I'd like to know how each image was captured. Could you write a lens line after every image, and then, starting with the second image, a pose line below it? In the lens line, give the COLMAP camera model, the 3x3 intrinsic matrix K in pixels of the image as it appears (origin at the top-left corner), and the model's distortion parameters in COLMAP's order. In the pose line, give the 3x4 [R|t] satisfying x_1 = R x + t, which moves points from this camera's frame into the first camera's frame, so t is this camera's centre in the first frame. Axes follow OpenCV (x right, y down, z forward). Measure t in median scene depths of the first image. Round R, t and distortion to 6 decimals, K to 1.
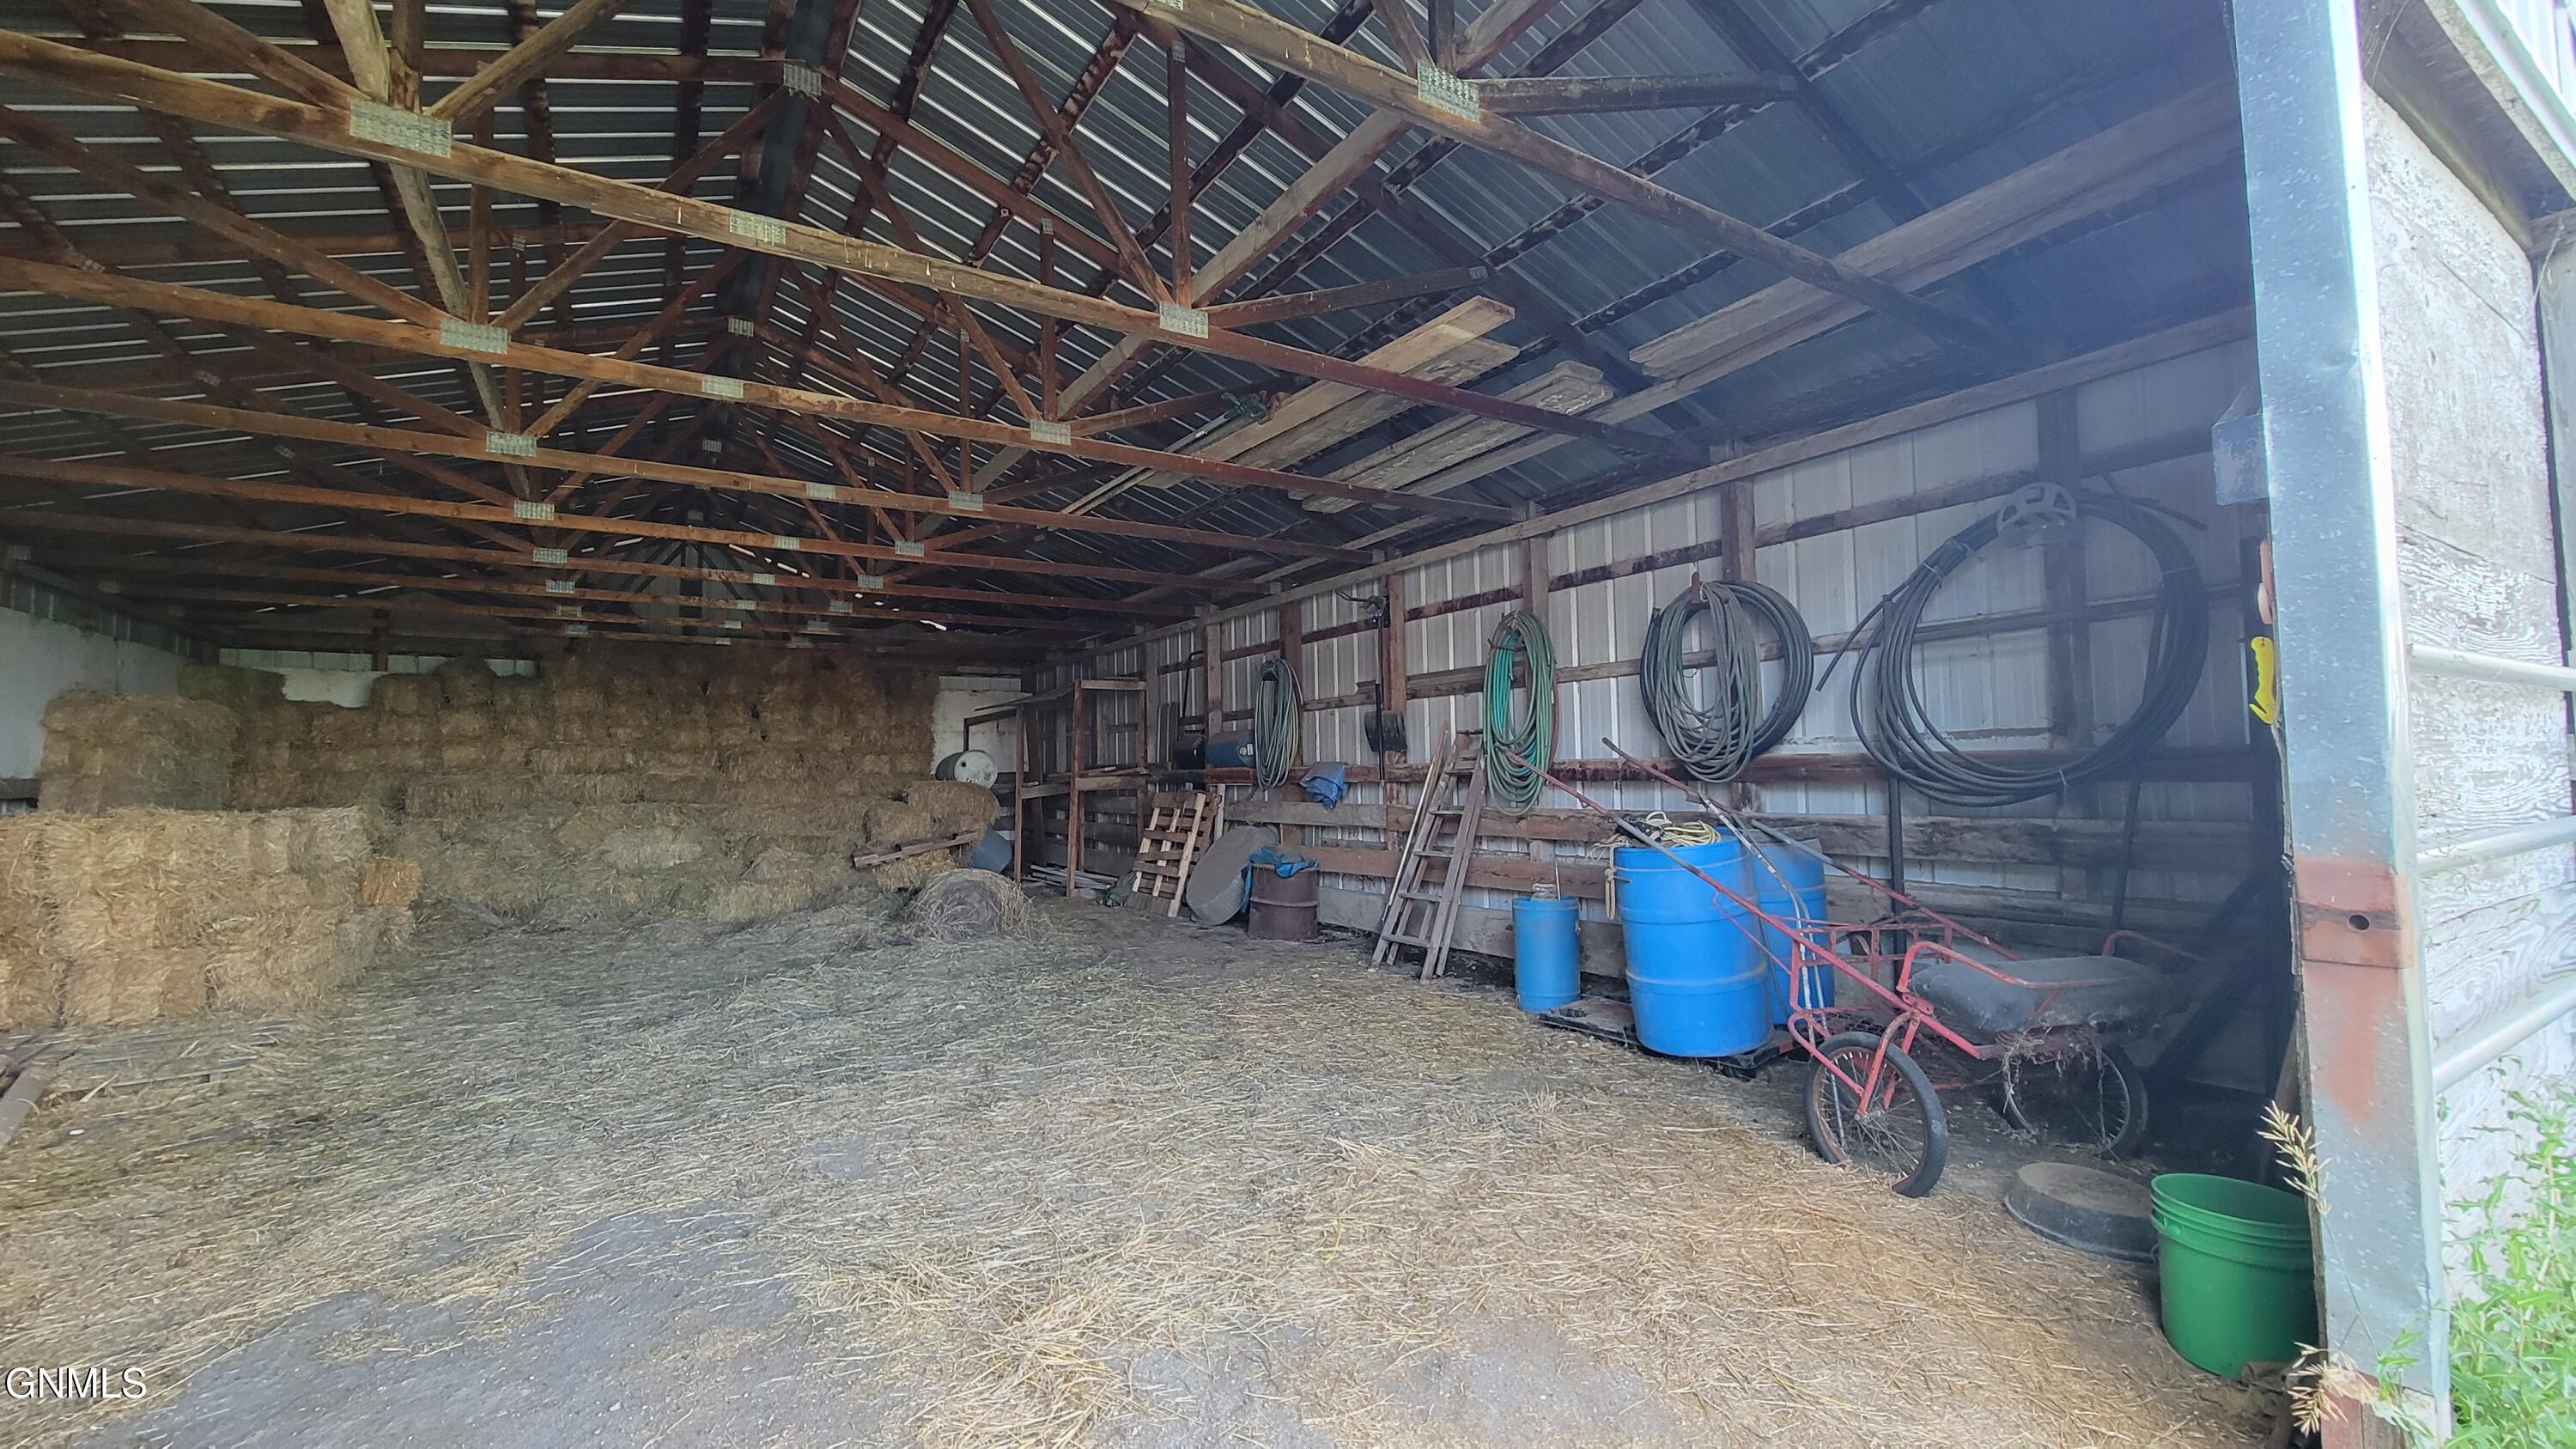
lens RADIAL K [[1049.0, 0, 1292.6], [0, 1049.0, 721.6], [0, 0, 1]] dist [-0.000505, -0.000455]
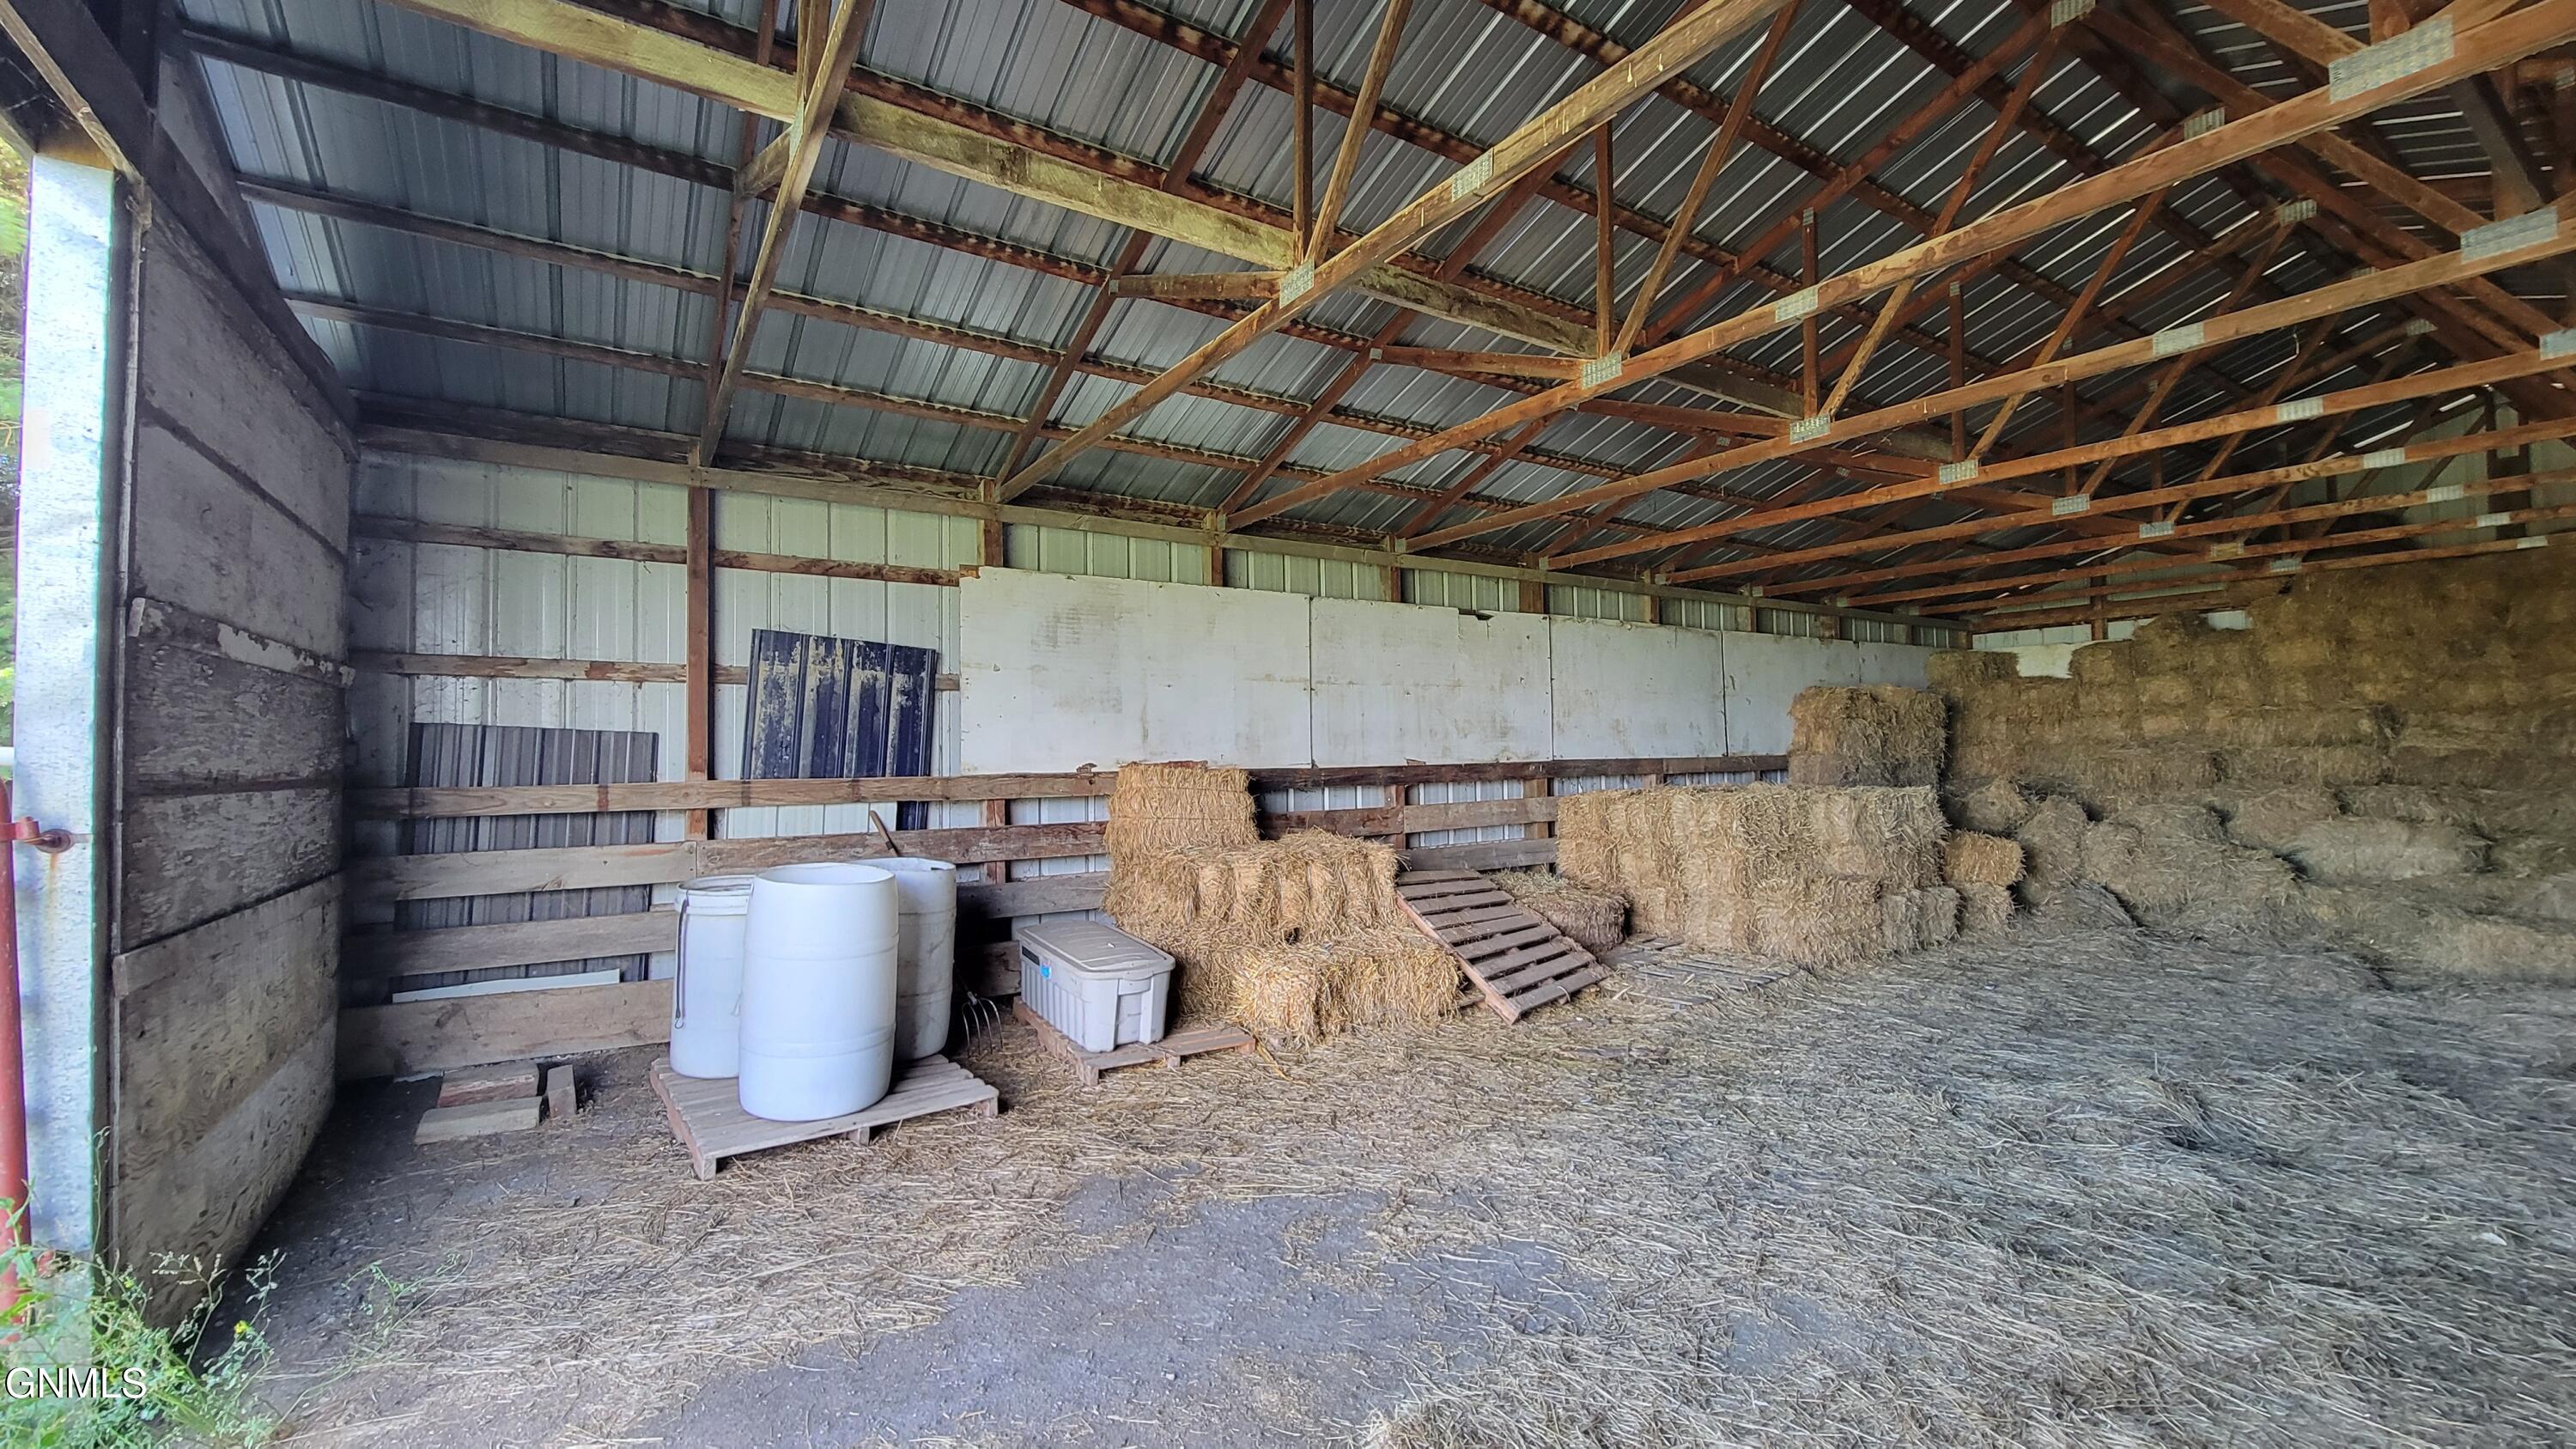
lens RADIAL K [[1052.9, 0, 1288.0], [0, 1052.9, 724.5], [0, 0, 1]] dist [0.002366, -0.002737]
pose [[0.025602, -0.016089, -0.999543, 0.113748], [0.065454, 0.997752, -0.014384, -0.005747], [0.997527, -0.065055, 0.026597, 0.258418]]
